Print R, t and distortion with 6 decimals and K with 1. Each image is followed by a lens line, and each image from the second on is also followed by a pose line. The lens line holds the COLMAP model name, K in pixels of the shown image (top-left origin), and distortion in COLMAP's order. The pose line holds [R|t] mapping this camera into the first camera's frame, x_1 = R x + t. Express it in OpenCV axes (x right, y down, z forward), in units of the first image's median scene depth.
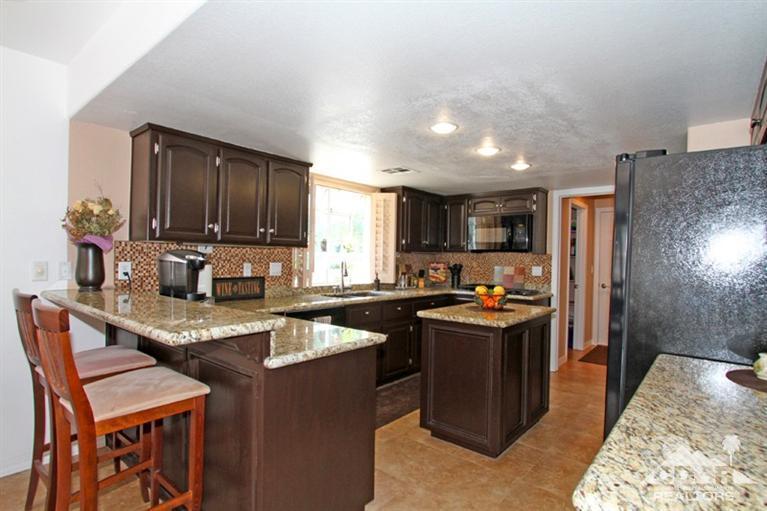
lens RADIAL K [[395.3, 0, 382.8], [0, 395.3, 259.3], [0, 0, 1]] dist [-0.007332, -0.000148]
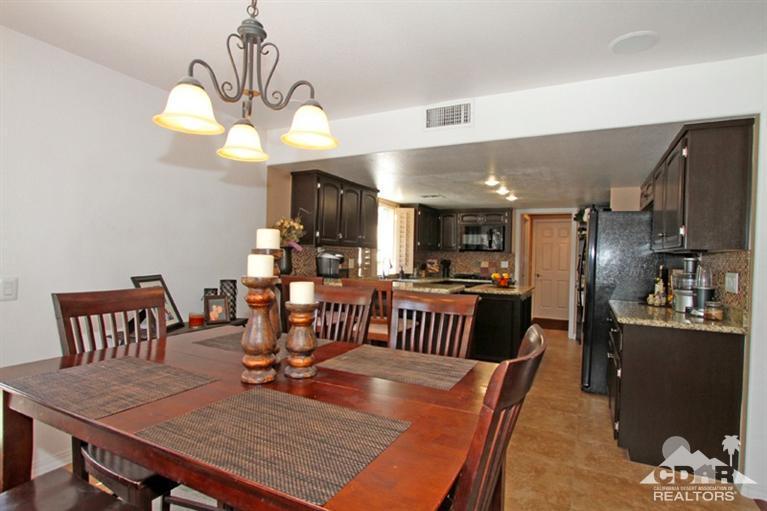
lens RADIAL K [[395.3, 0, 384.5], [0, 395.3, 256.7], [0, 0, 1]] dist [-0.007332, -0.000148]
pose [[0.973356, 0.002814, 0.229282, -0.381234], [-0.005116, 0.999942, 0.009443, -0.011243], [-0.229242, -0.010364, 0.973314, -0.317010]]
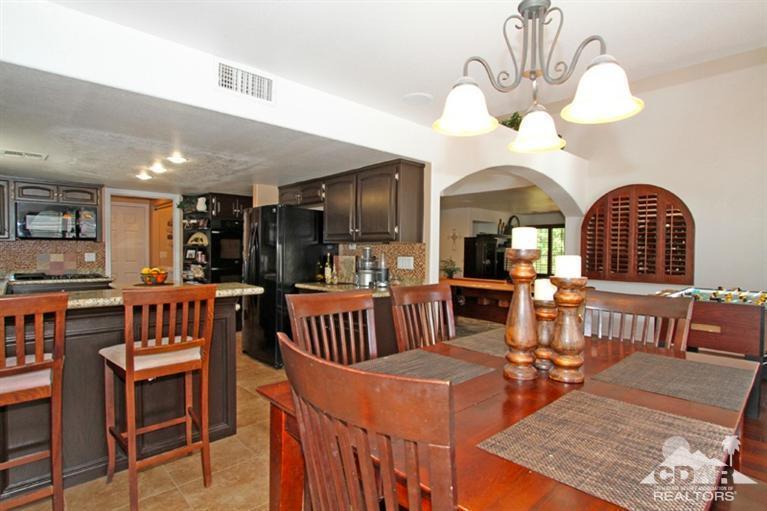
lens RADIAL K [[395.3, 0, 383.4], [0, 395.3, 256.1], [0, 0, 1]] dist [-0.007332, -0.000148]
pose [[0.110766, -0.033340, 0.993287, -0.659483], [-0.005433, 0.999402, 0.034151, -0.016840], [-0.993832, -0.009179, 0.110519, 0.039594]]
